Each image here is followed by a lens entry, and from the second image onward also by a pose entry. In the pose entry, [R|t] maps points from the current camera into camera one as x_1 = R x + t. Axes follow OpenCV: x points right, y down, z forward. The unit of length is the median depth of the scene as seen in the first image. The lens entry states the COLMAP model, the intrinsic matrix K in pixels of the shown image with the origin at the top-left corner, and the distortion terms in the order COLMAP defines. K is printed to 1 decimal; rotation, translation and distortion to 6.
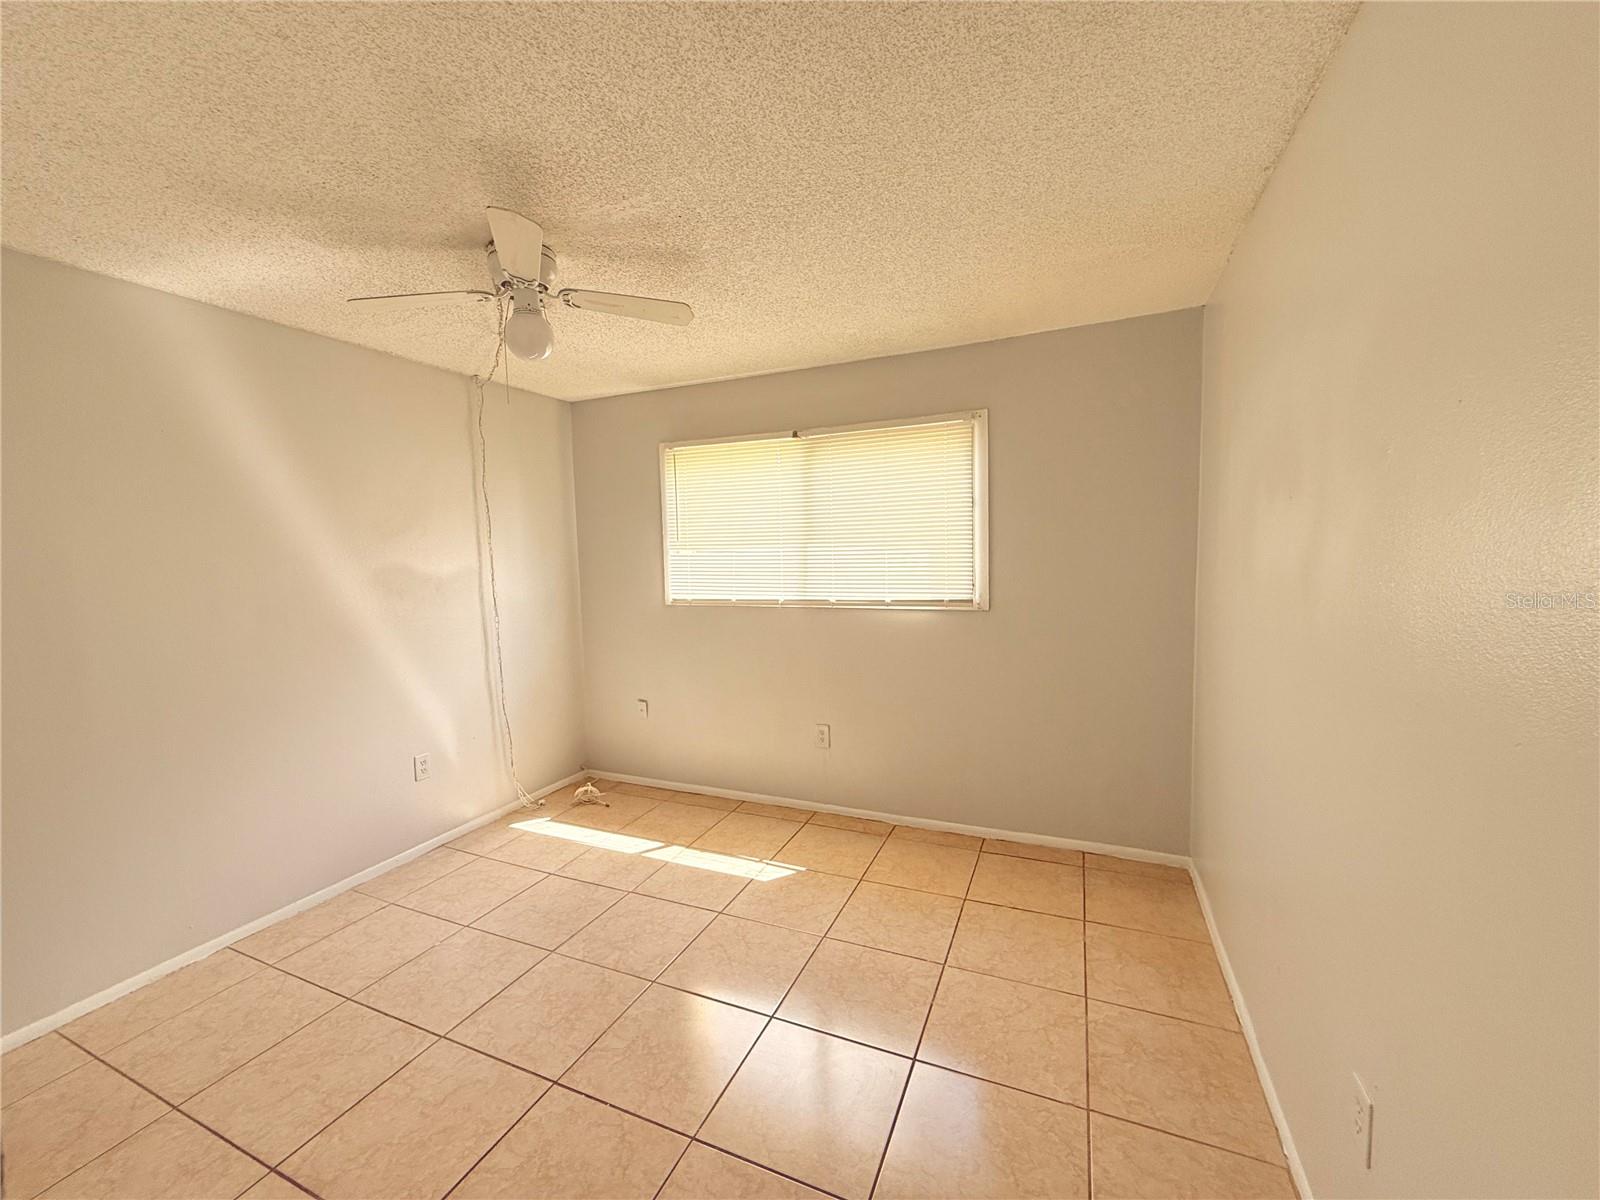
lens RADIAL K [[638.4, 0, 793.9], [0, 638.4, 600.2], [0, 0, 1]] dist [-0.000643, 0.000032]
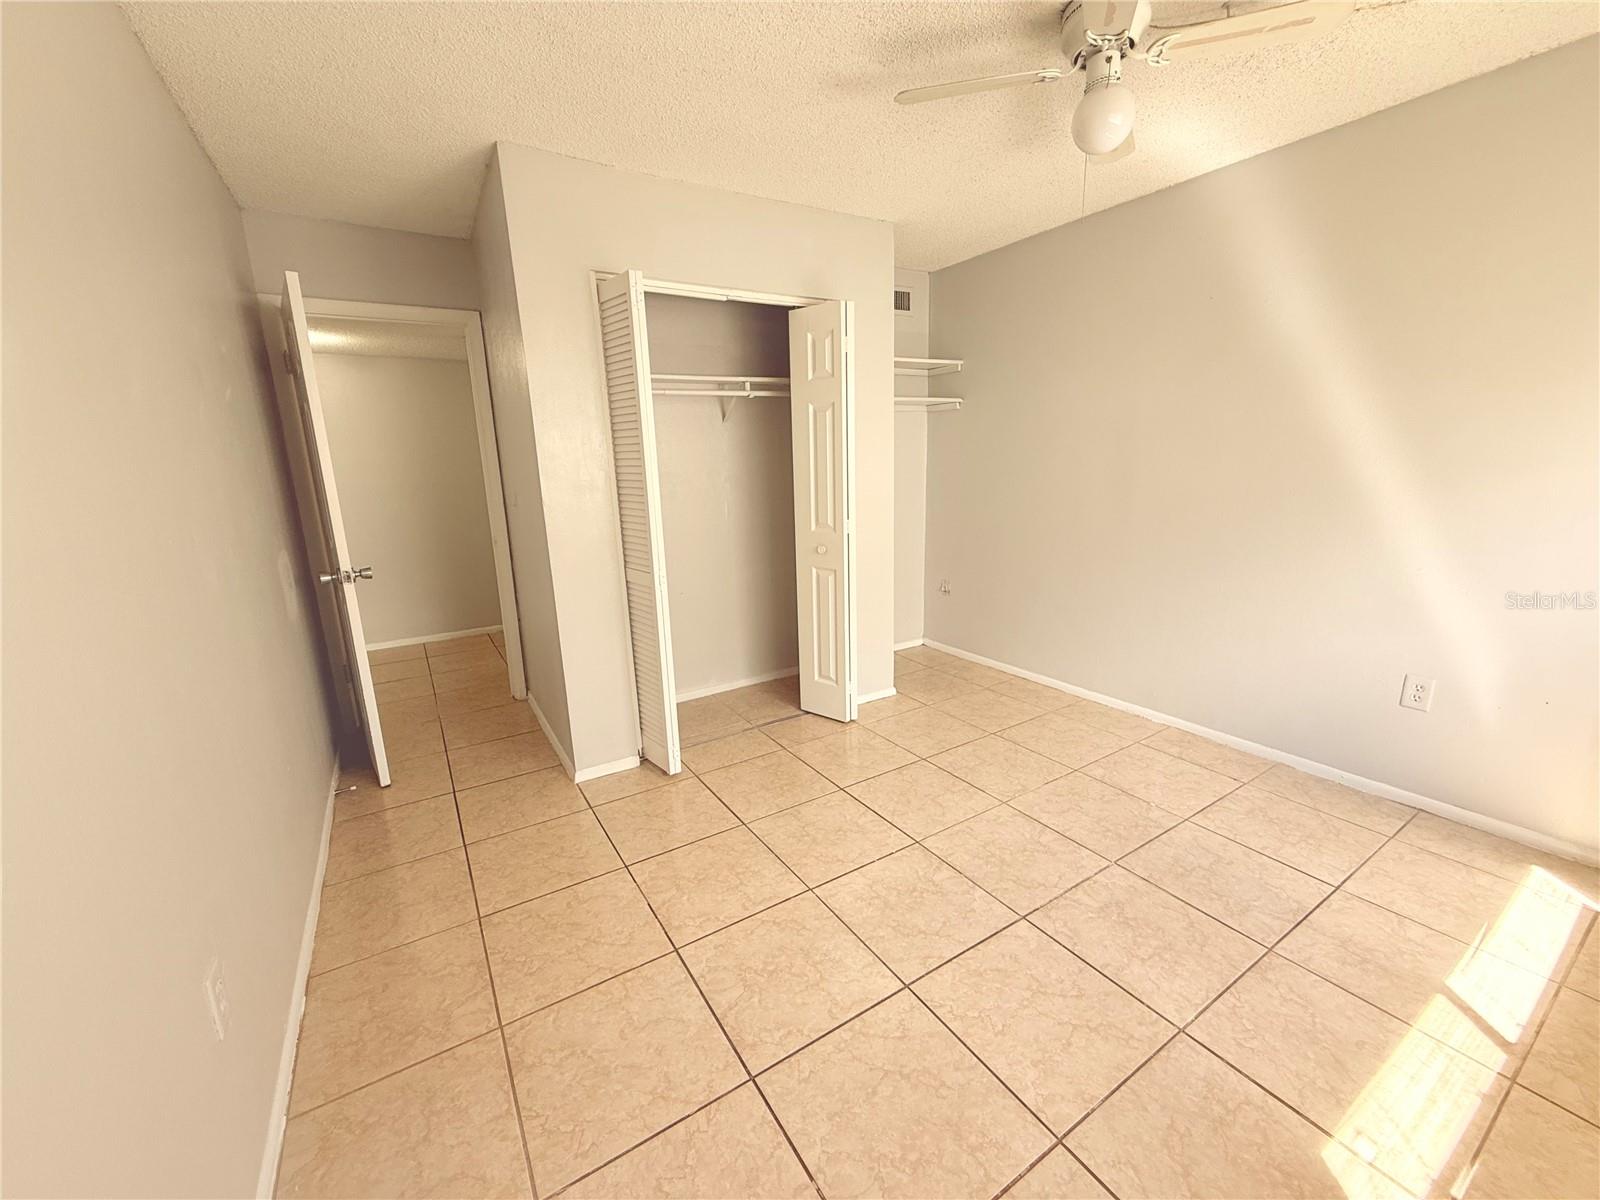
lens RADIAL K [[638.4, 0, 793.9], [0, 638.4, 600.2], [0, 0, 1]] dist [-0.000643, 0.000032]
pose [[-0.561133, 0.225098, -0.796531, 0.433580], [-0.020749, 0.958185, 0.285398, -0.038403], [0.827466, 0.176673, -0.532998, 0.906862]]
